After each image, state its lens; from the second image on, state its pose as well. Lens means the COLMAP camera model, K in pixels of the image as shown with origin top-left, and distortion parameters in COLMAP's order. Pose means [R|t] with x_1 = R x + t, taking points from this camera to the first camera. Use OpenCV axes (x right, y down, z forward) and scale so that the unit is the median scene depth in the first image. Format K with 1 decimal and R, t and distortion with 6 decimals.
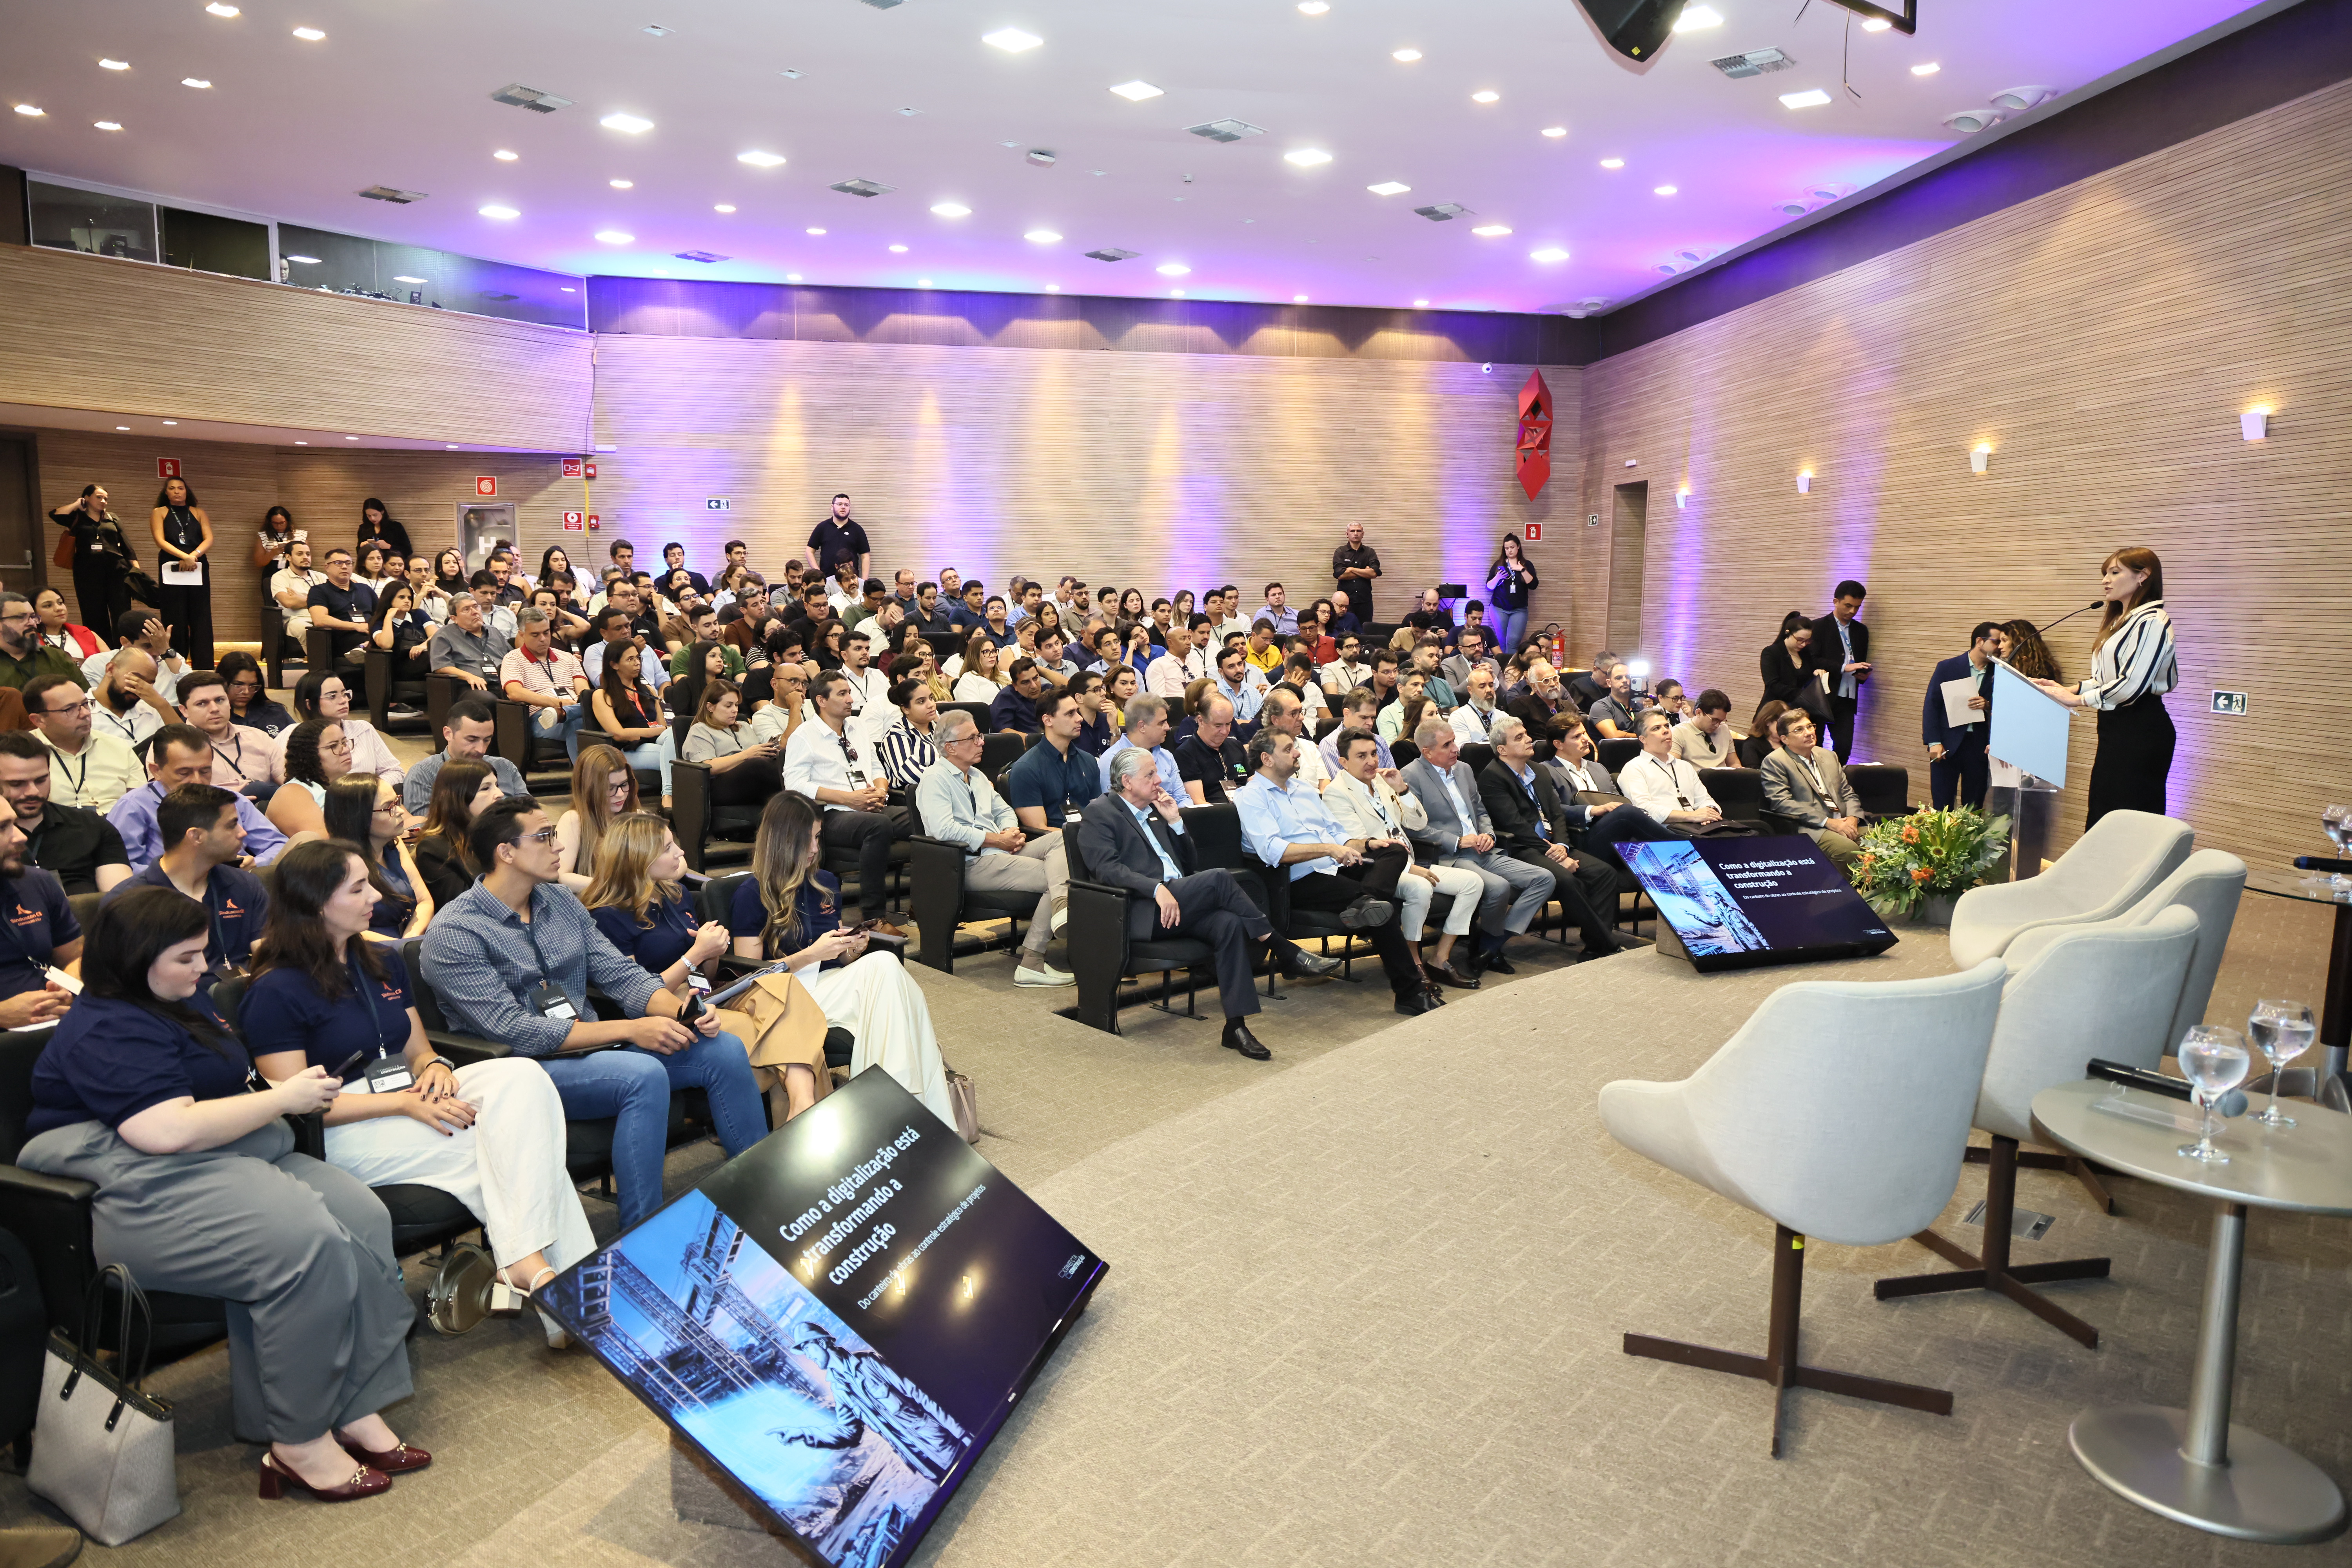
lens RADIAL K [[1666.0, 0, 1180.8], [0, 1666.0, 771.1], [0, 0, 1]] dist [0.030398, -0.000463]
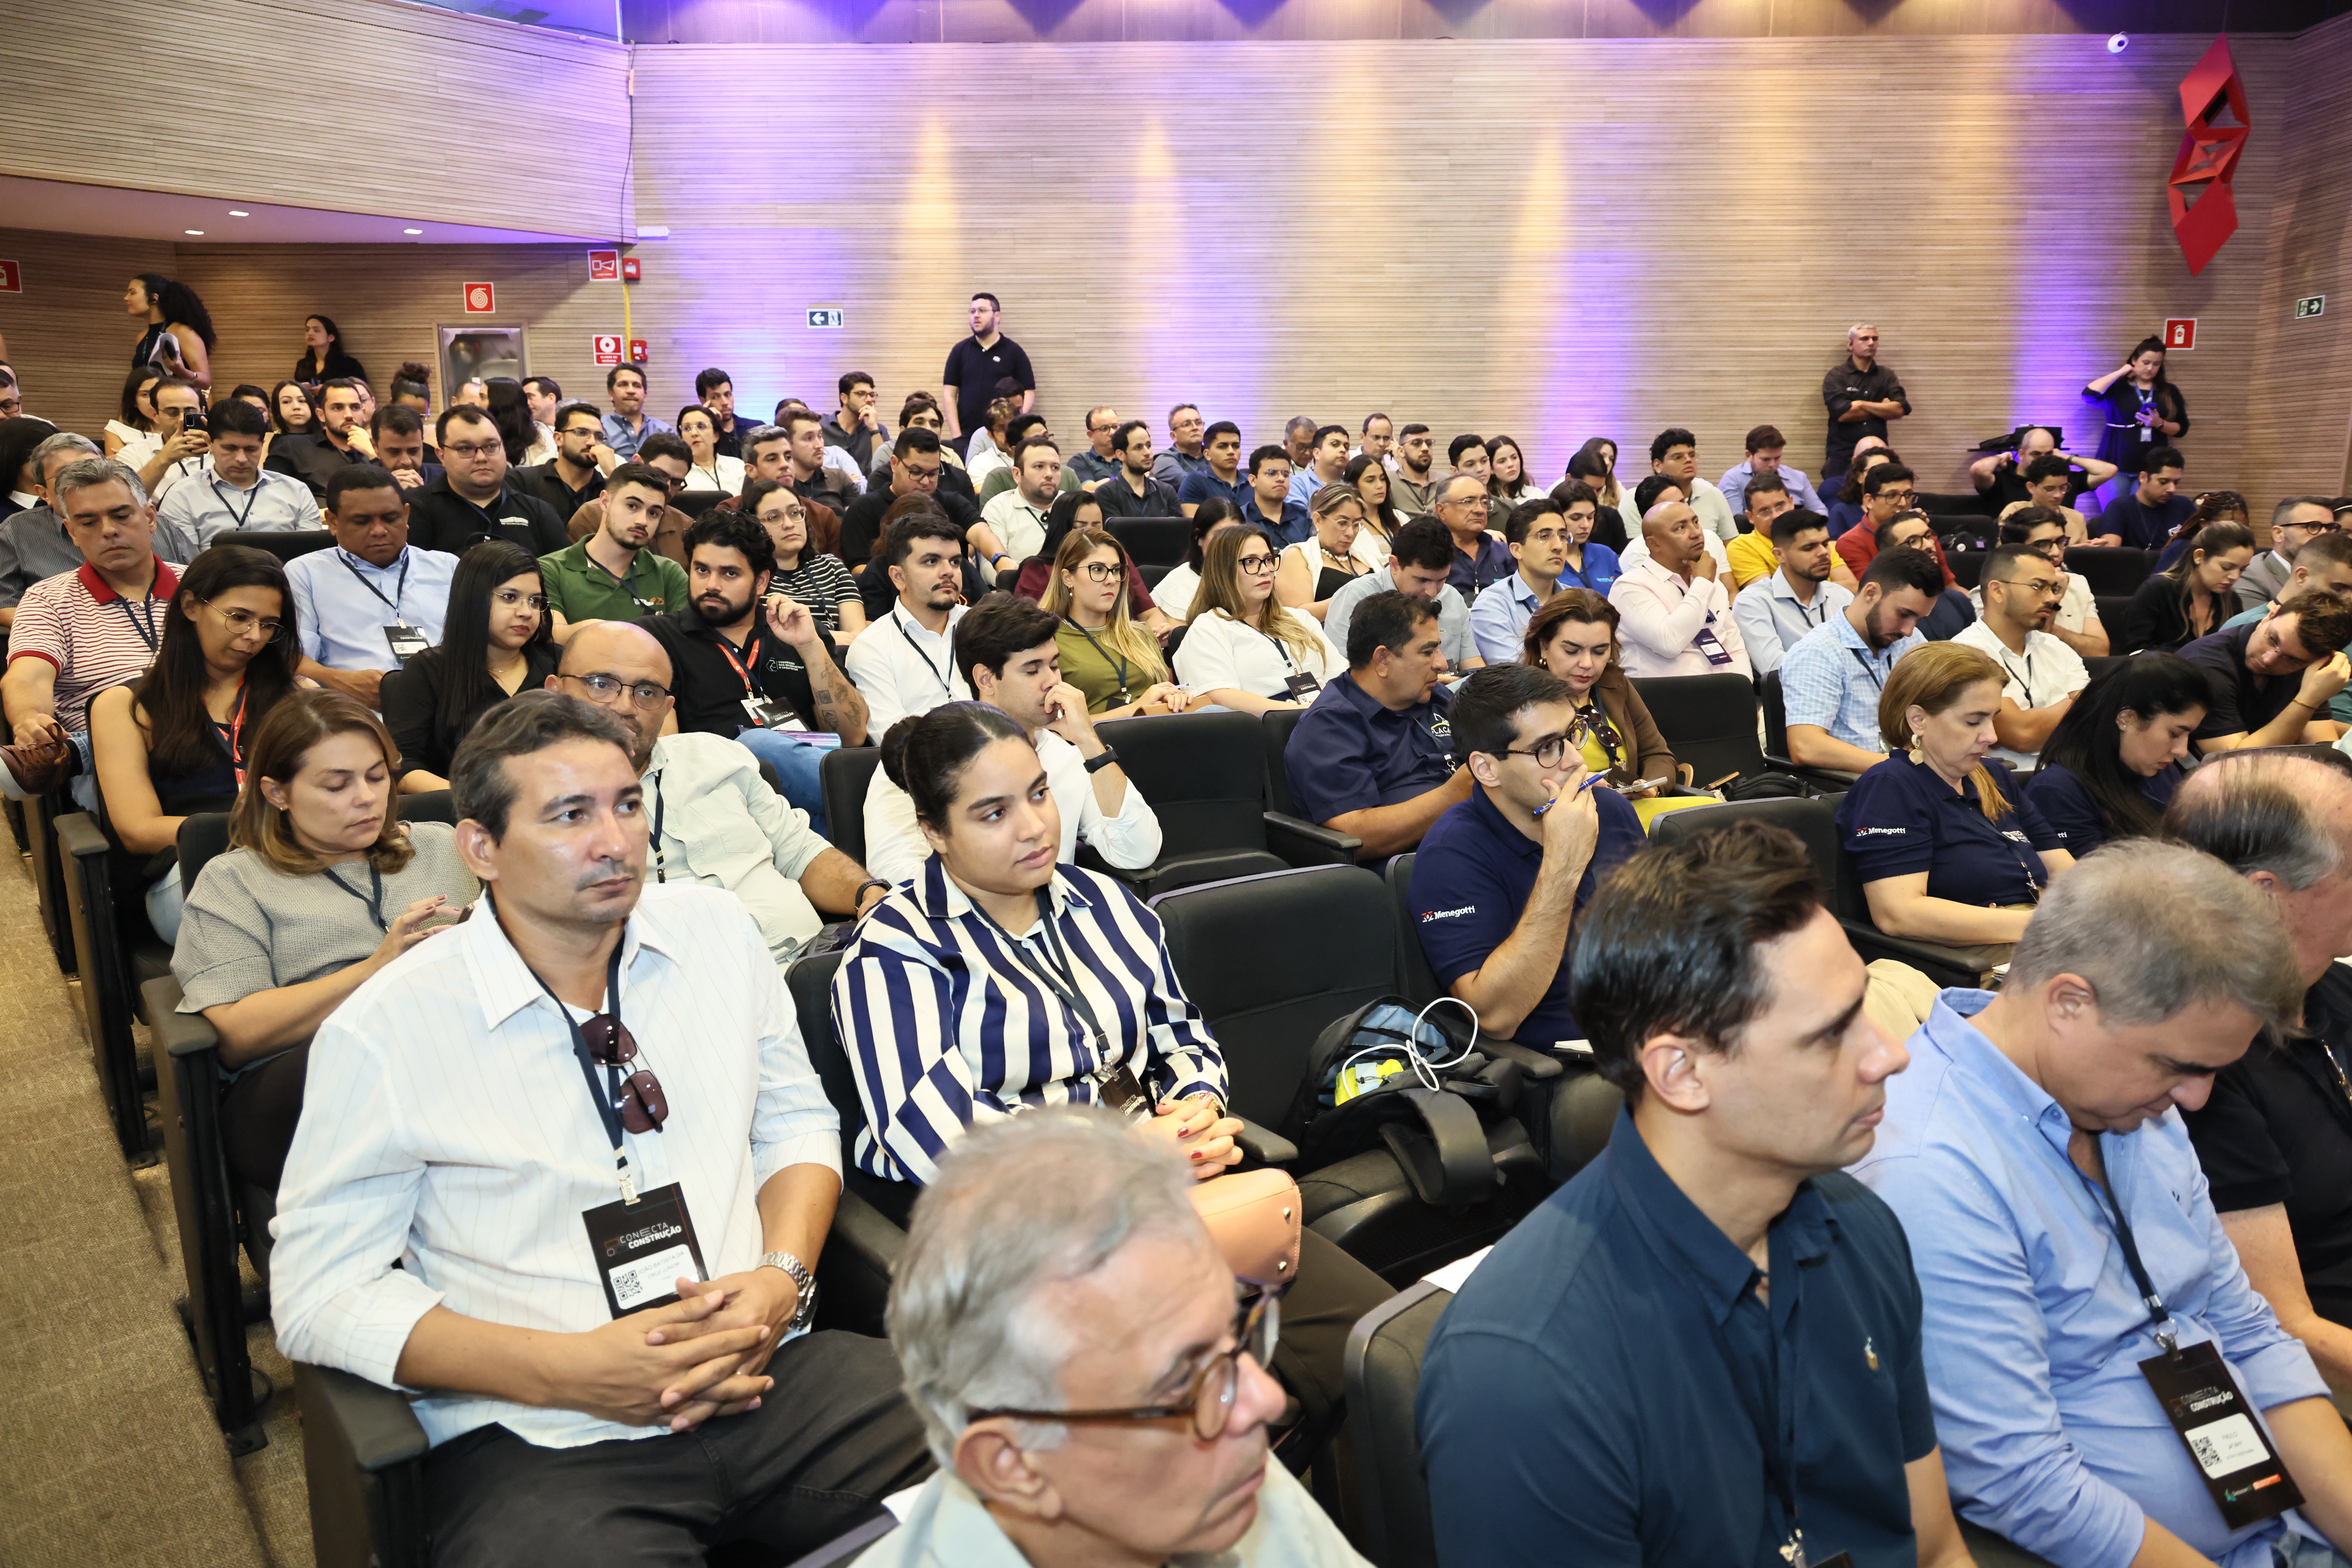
lens RADIAL K [[1657.8, 0, 1174.1], [0, 1657.8, 786.4], [0, 0, 1]] dist [0.017420, 0.000590]
pose [[0.988203, 0.015074, -0.152409, -0.048361], [-0.003438, 0.997077, 0.076327, -0.031966], [0.153114, -0.074902, 0.985366, 0.393773]]
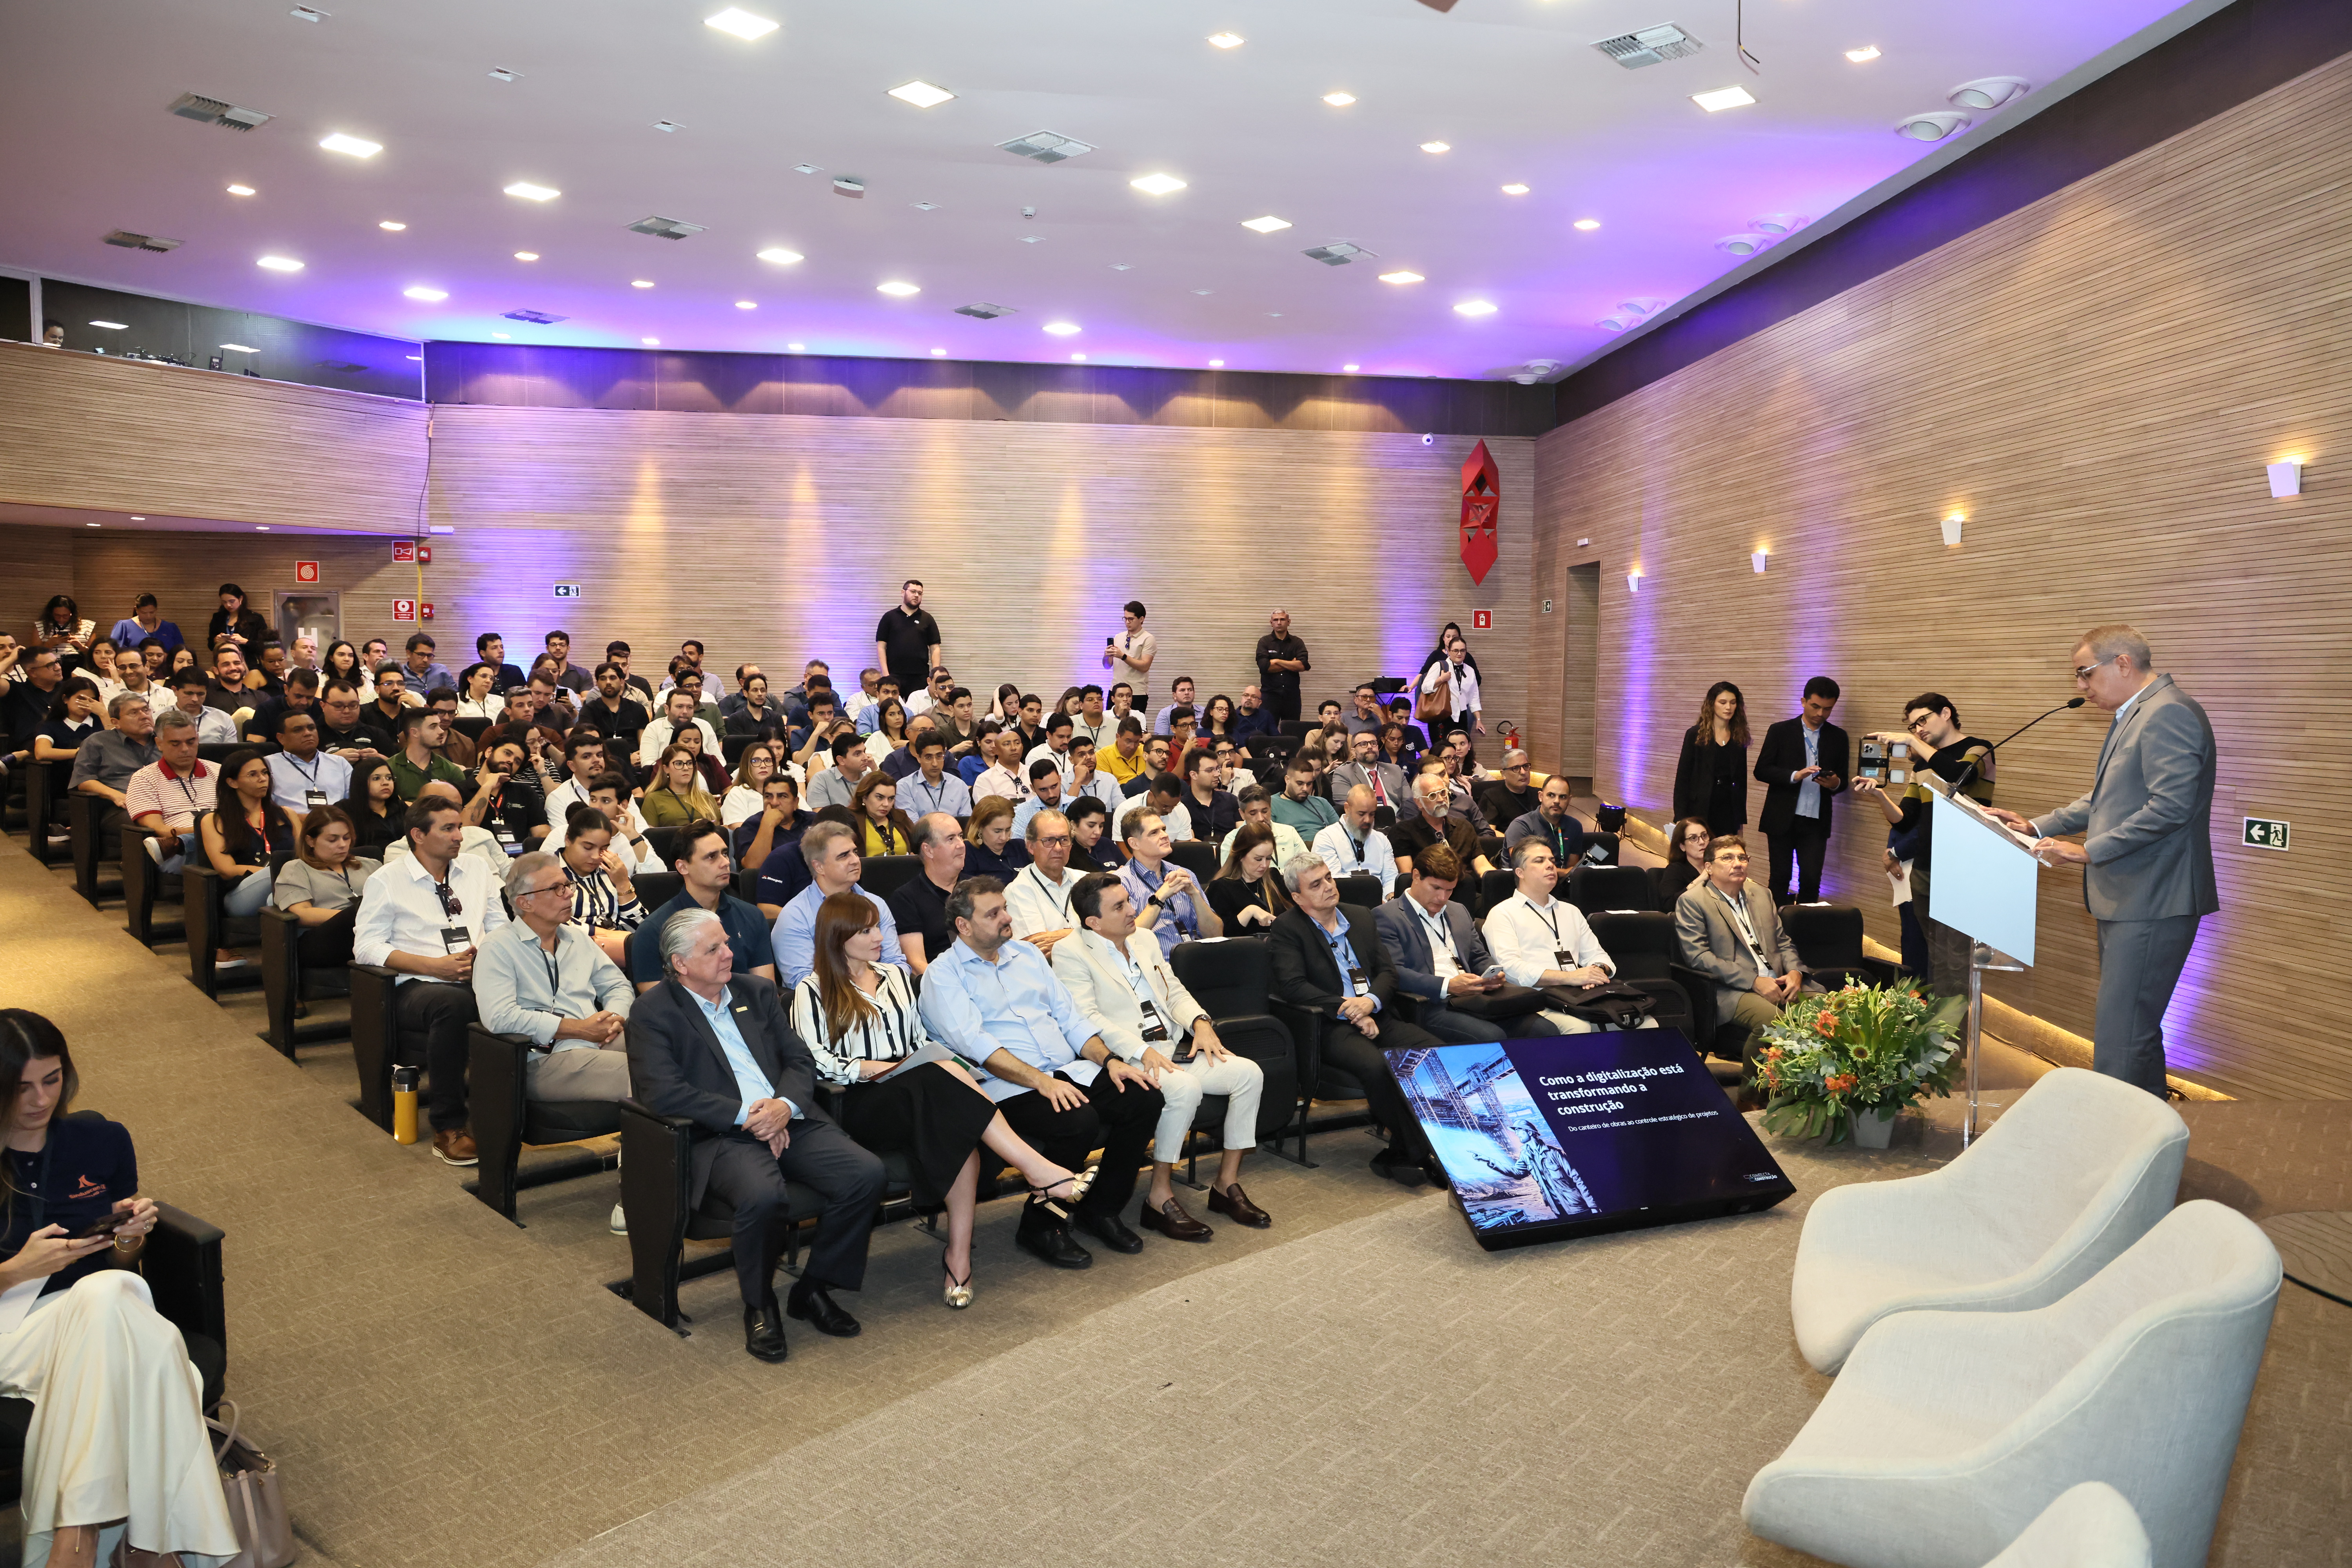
lens RADIAL K [[1666.0, 0, 1180.8], [0, 1666.0, 771.1], [0, 0, 1]] dist [0.030398, -0.000463]
pose [[0.999748, -0.000742, -0.022448, 0.075517], [-0.000463, 0.998561, -0.053620, -0.014770], [0.022455, 0.053617, 0.998309, 0.114430]]
